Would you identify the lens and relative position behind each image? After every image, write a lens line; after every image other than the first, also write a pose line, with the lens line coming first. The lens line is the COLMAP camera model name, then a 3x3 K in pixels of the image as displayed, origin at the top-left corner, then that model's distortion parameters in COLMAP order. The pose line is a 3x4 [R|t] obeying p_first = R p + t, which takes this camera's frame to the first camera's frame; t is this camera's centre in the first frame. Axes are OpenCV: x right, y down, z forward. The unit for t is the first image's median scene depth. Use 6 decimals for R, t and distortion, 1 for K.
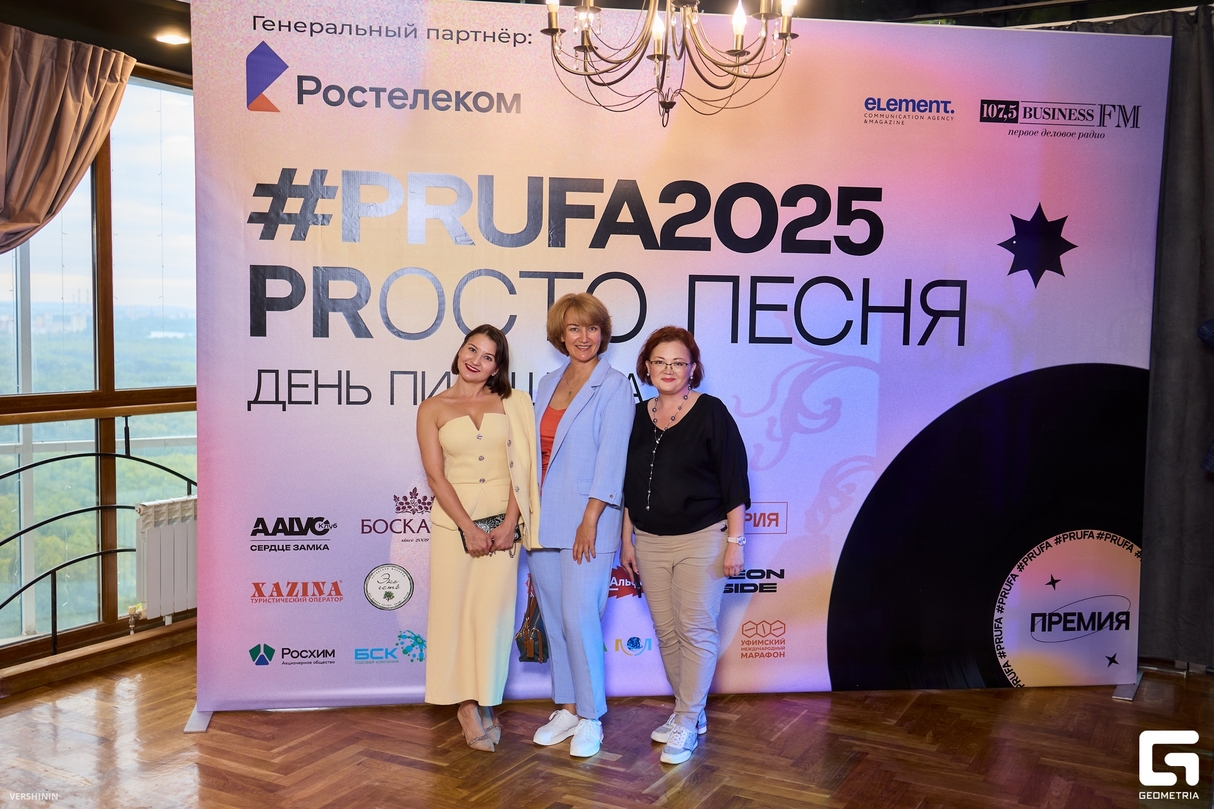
lens RADIAL K [[1185.5, 0, 601.0], [0, 1185.5, 403.0], [0, 0, 1]] dist [0.002901, 0.005669]
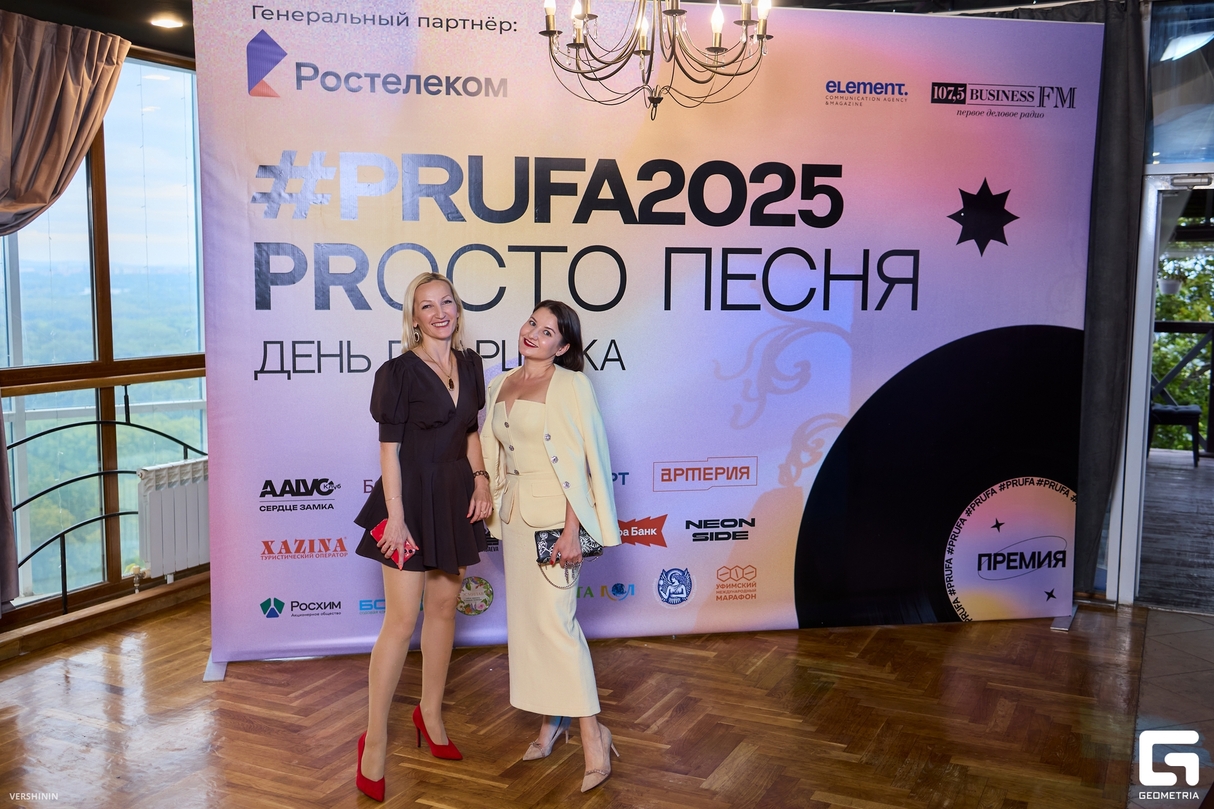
lens RADIAL K [[1183.7, 0, 611.9], [0, 1183.7, 395.1], [0, 0, 1]] dist [0.011113, -0.013437]
pose [[0.998485, -0.014662, 0.053034, -0.033850], [0.012865, 0.999336, 0.034086, -0.011715], [-0.053499, -0.033352, 0.998011, -0.075399]]
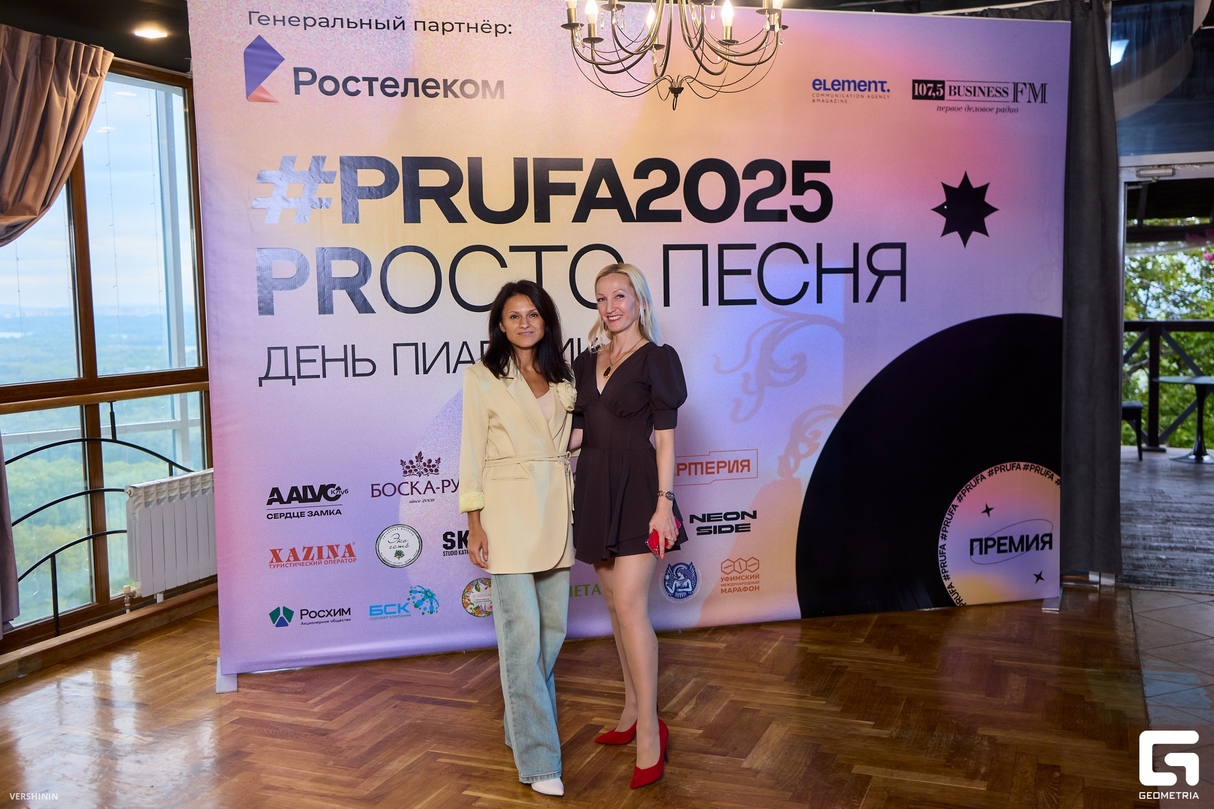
lens RADIAL K [[1183.8, 0, 606.4], [0, 1183.8, 397.6], [0, 0, 1]] dist [0.006484, 0.010504]
pose [[0.992523, -0.045227, 0.113365, -0.108756], [0.043863, 0.998932, 0.014496, 0.014448], [-0.113900, -0.009415, 0.993448, -0.078467]]
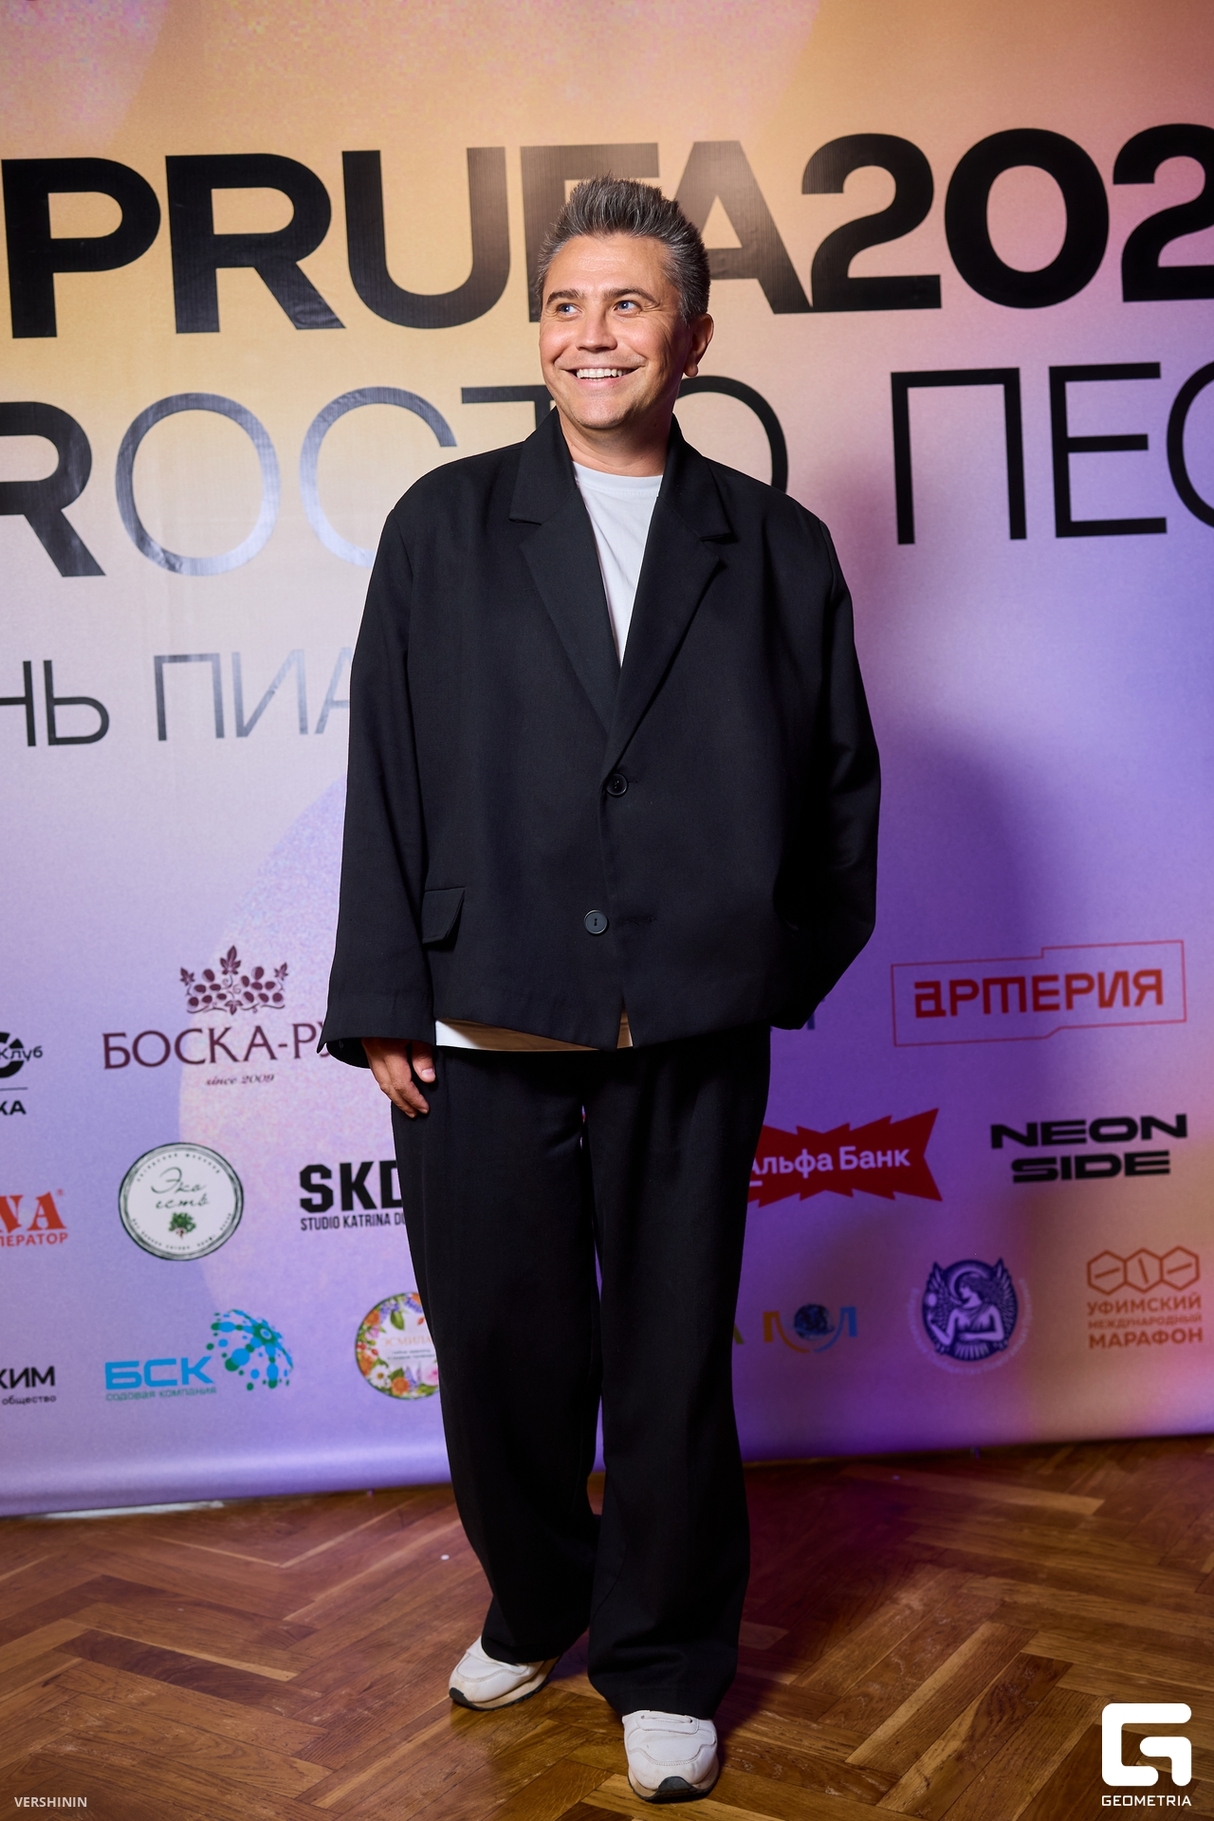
lens RADIAL K [[1796.8, 0, 616.9], [0, 1796.8, 906.2], [0, 0, 1]] dist [0.004329, 0.001662]
pose [[0.994296, -0.062606, -0.086353, 0.024666], [0.058189, 0.996911, -0.052750, 0.097042], [0.089389, 0.047425, 0.994867, 0.410323]]
